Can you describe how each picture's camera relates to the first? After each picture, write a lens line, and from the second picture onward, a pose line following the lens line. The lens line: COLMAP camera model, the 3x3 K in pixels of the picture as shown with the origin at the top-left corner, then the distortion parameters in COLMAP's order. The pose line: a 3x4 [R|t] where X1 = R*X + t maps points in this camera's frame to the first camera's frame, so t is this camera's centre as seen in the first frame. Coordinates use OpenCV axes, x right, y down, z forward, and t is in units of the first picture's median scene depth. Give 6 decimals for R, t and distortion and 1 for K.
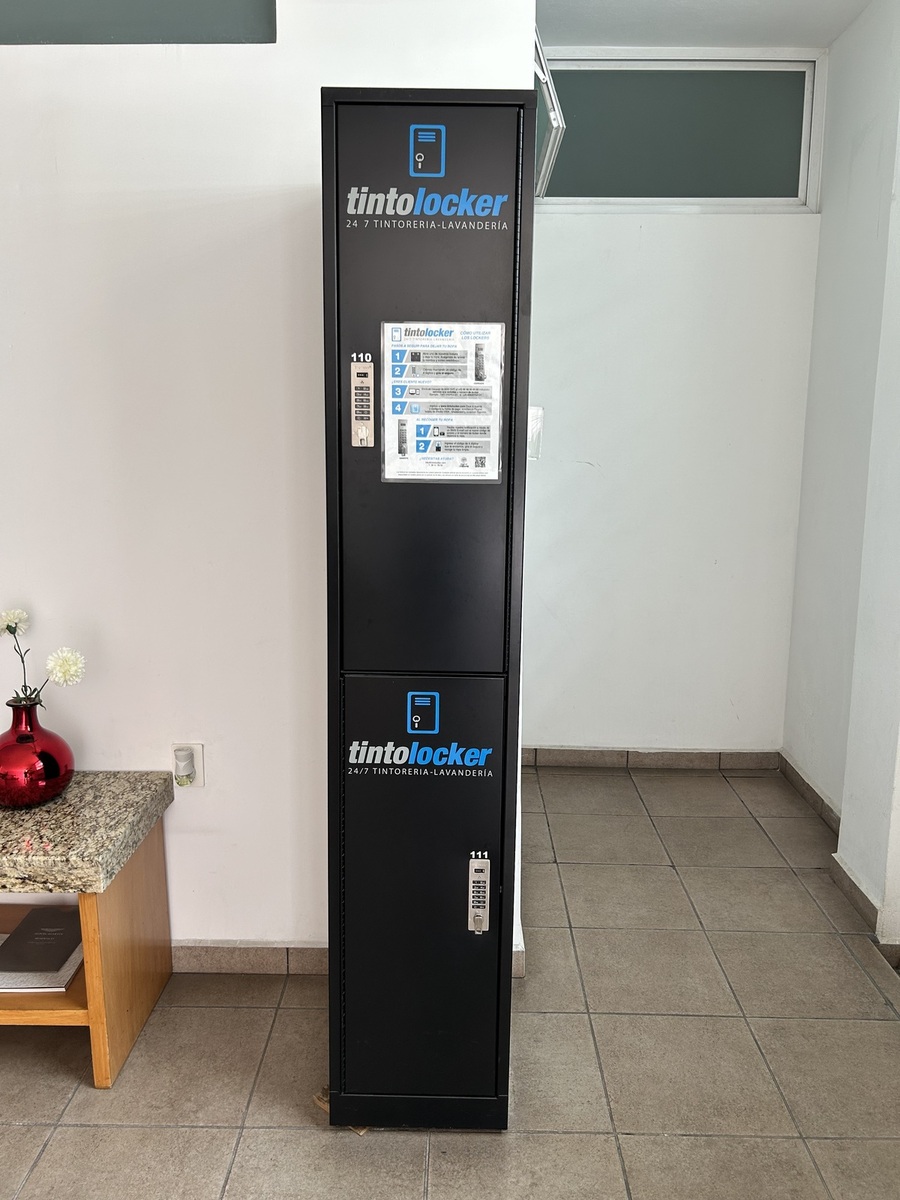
lens RADIAL K [[909.5, 0, 455.4], [0, 909.5, 601.4], [0, 0, 1]] dist [0.045588, -0.026221]
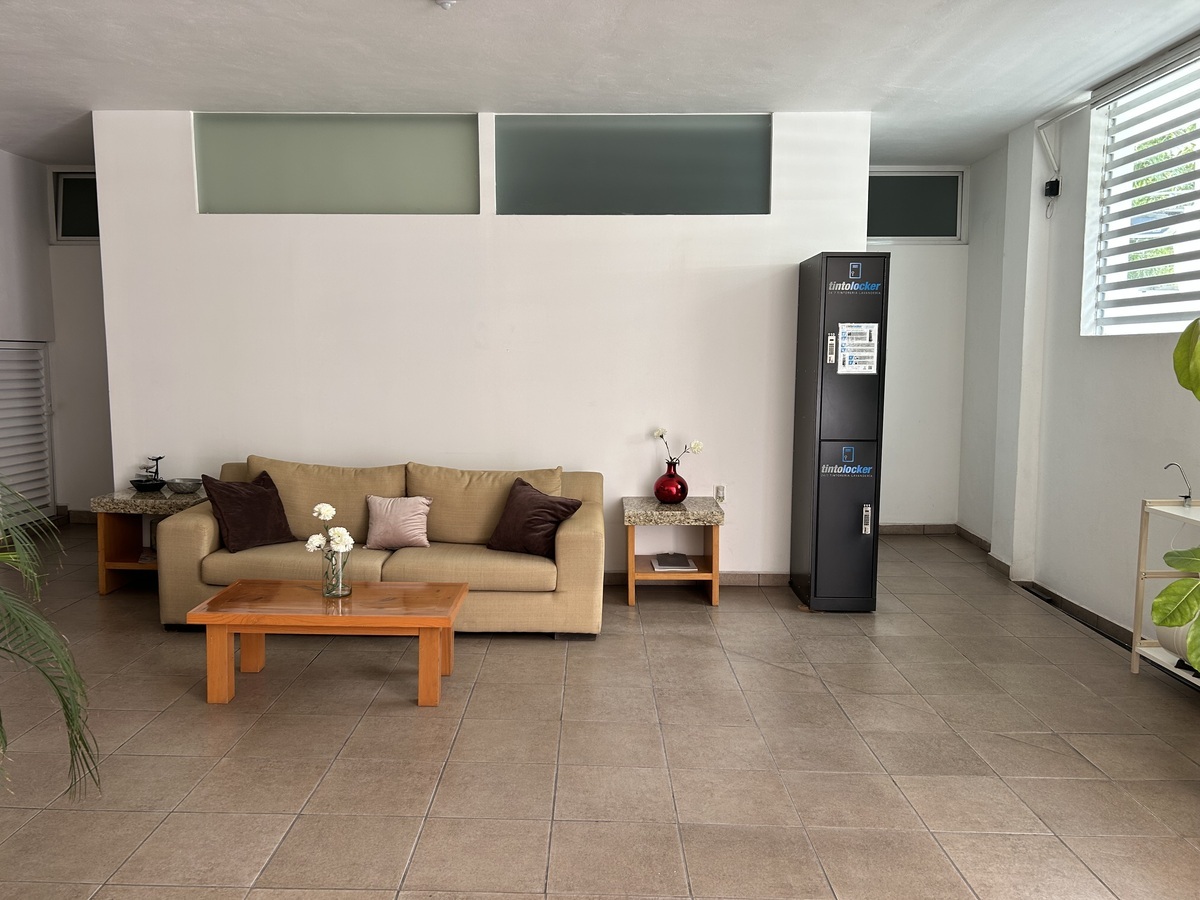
lens RADIAL K [[909.5, 0, 592.6], [0, 909.5, 448.8], [0, 0, 1]] dist [0.045588, -0.026221]
pose [[0.999952, -0.006691, 0.007142, -0.911914], [0.007186, 0.997396, -0.071756, 0.322947], [-0.006643, 0.071804, 0.997397, -1.980398]]
